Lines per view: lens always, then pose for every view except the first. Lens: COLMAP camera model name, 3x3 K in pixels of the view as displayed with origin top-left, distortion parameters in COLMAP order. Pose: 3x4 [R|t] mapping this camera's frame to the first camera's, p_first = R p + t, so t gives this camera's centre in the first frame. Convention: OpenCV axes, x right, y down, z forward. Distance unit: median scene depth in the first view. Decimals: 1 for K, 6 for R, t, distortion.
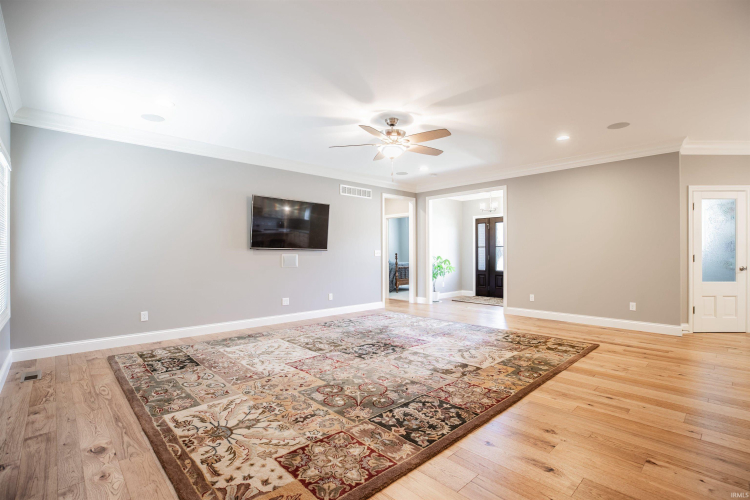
lens RADIAL K [[354.7, 0, 373.5], [0, 354.7, 254.1], [0, 0, 1]] dist [-0.031189, 0.001522]
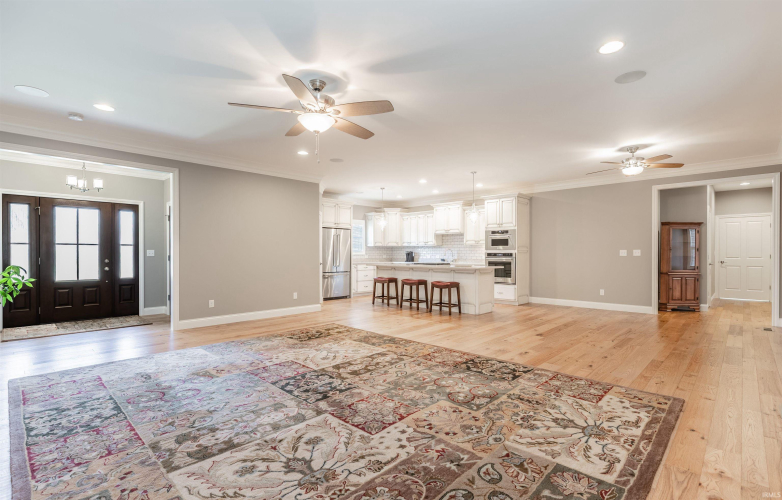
lens RADIAL K [[374.9, 0, 397.8], [0, 374.9, 253.9], [0, 0, 1]] dist [0.001015, -0.000007]
pose [[-0.080493, 0.001760, 0.996754, -0.776901], [0.005016, 0.999986, -0.001361, 0.002172], [-0.996743, 0.004891, -0.080501, 0.875383]]
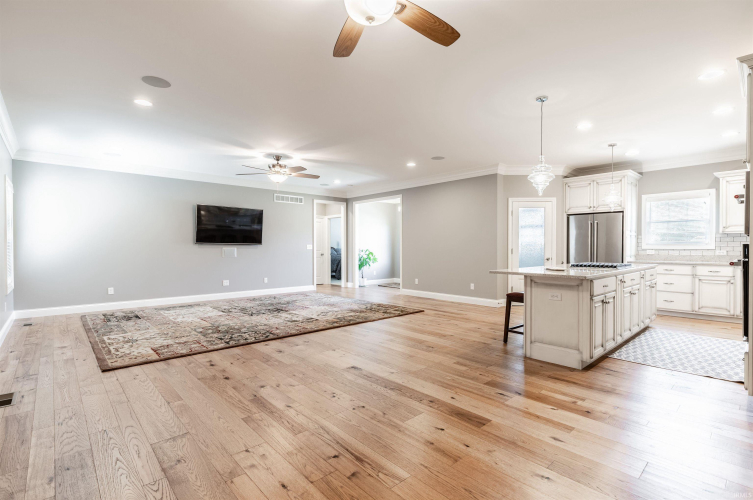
lens RADIAL K [[353.4, 0, 376.5], [0, 353.4, 250.0], [0, 0, 1]] dist [0.002259, -0.000420]
pose [[0.999990, 0.000856, -0.004395, 0.480768], [-0.000835, 0.999988, 0.004747, 0.002858], [0.004399, -0.004743, 0.999979, -0.484754]]
